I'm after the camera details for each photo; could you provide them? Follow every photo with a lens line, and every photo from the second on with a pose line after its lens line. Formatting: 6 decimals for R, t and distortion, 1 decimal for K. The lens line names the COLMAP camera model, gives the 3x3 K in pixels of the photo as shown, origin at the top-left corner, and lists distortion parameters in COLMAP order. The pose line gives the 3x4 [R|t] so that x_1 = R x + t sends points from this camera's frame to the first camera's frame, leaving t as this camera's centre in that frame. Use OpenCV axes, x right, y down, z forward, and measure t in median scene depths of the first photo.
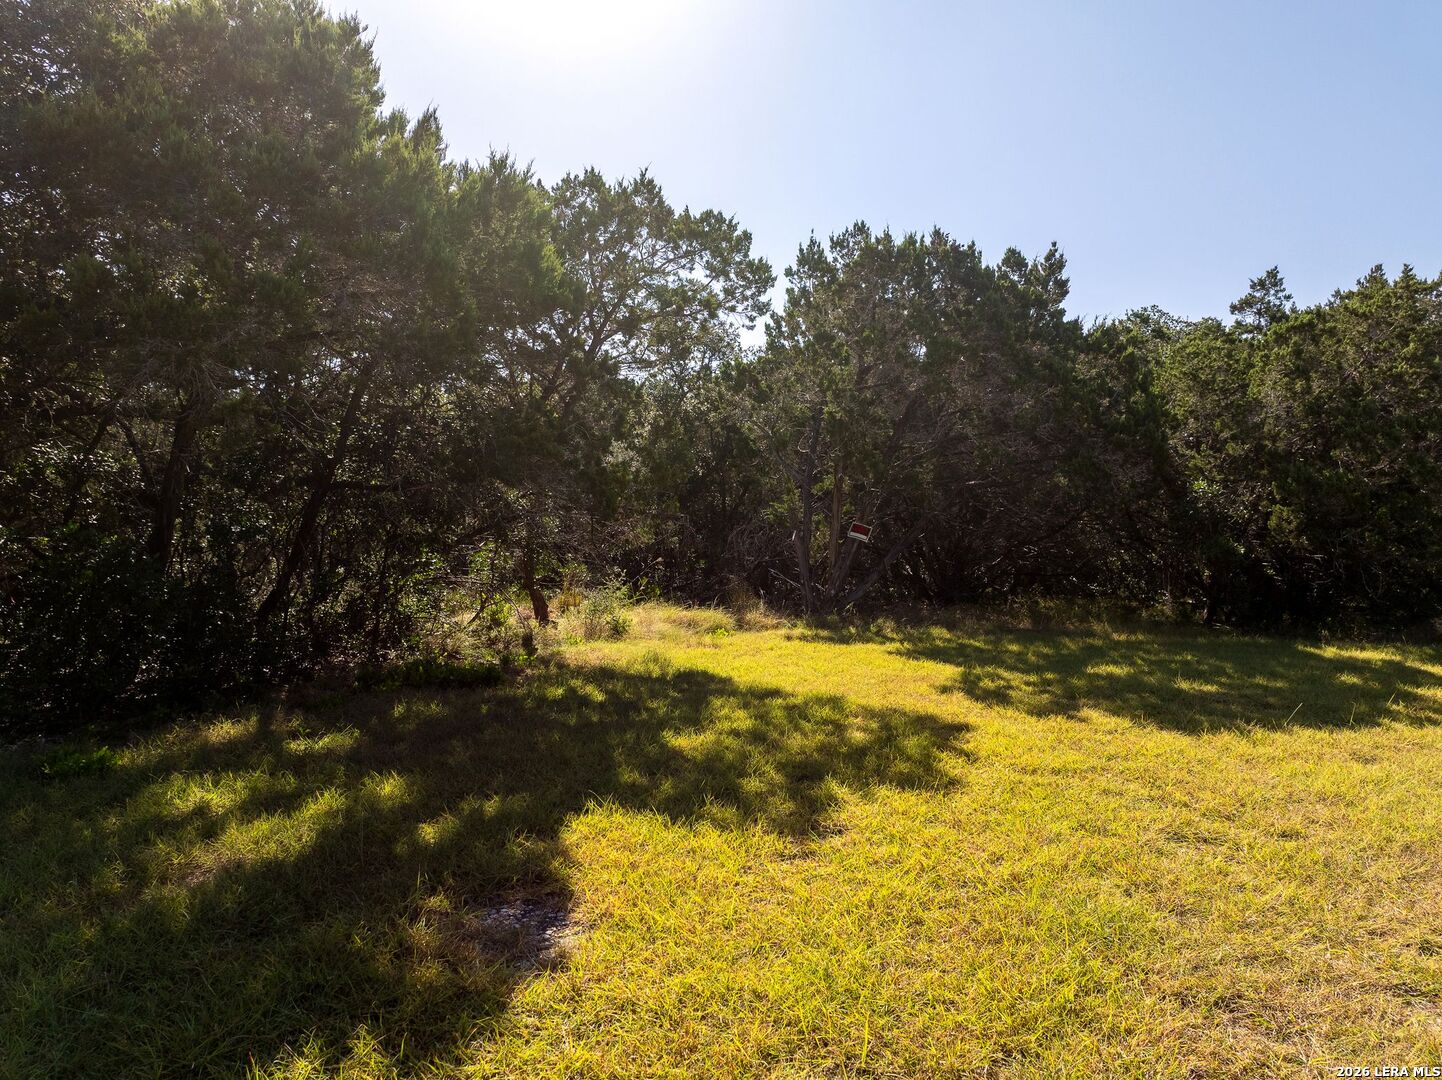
lens RADIAL K [[1015.9, 0, 719.9], [0, 1015.9, 534.9], [0, 0, 1]] dist [-0.044678, 0.012822]
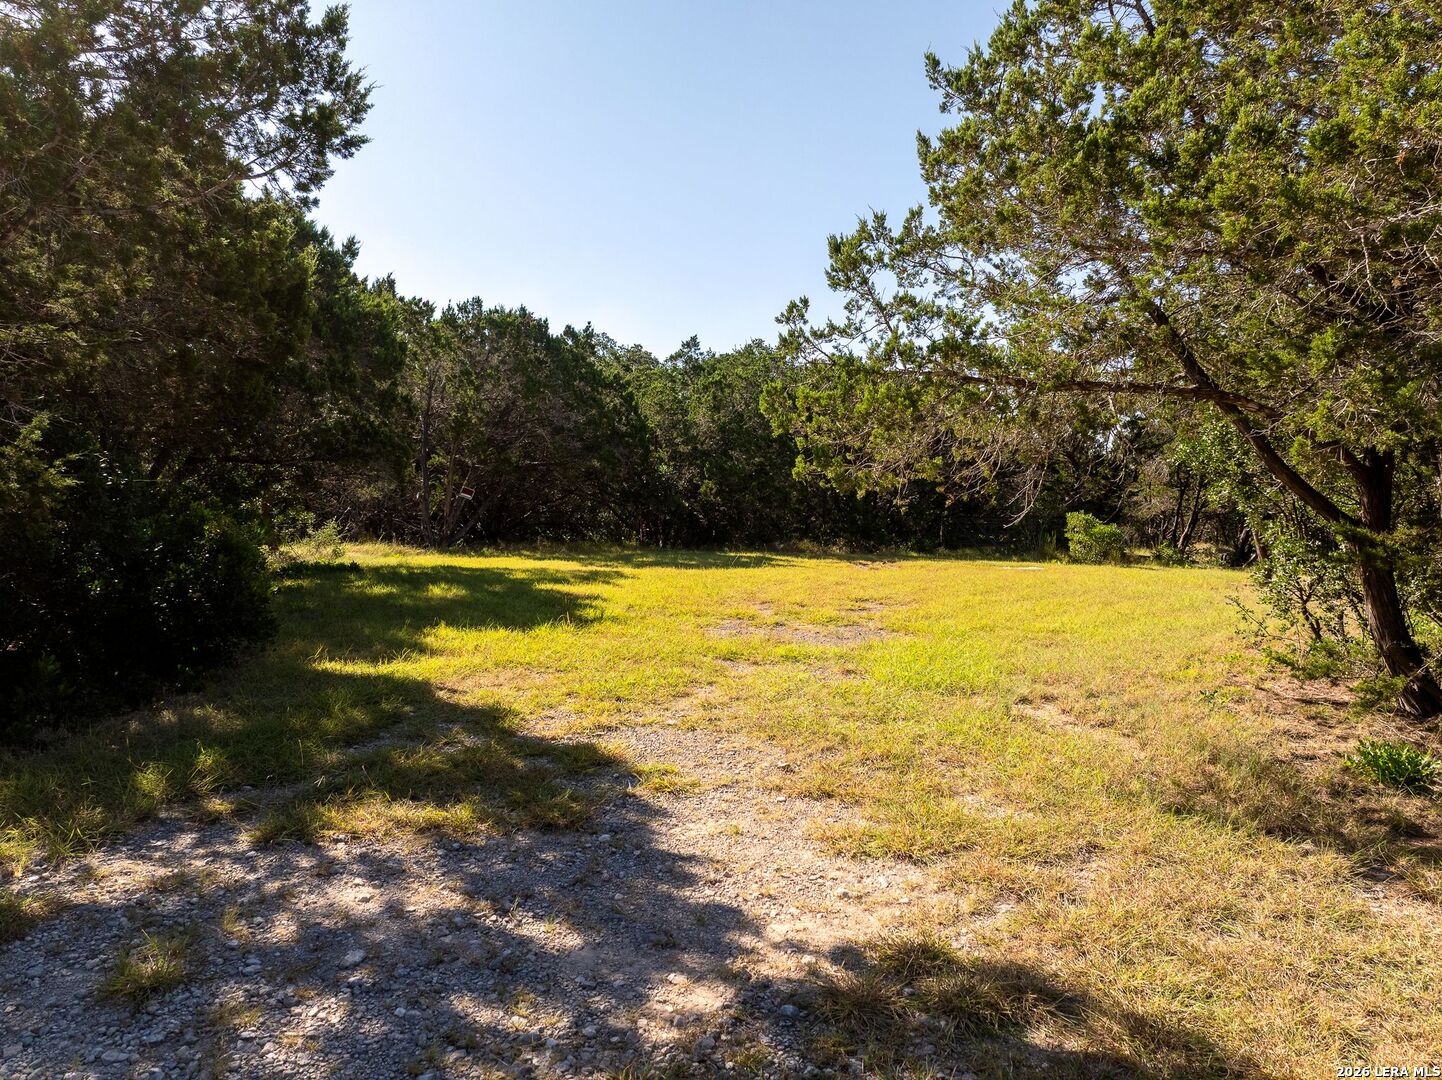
lens RADIAL K [[1015.9, 0, 719.9], [0, 1015.9, 534.9], [0, 0, 1]] dist [-0.044678, 0.012822]
pose [[0.841376, -0.011060, 0.540338, -0.405938], [-0.003314, 0.999666, 0.025623, 0.021869], [-0.540441, -0.023349, 0.841058, -0.554374]]
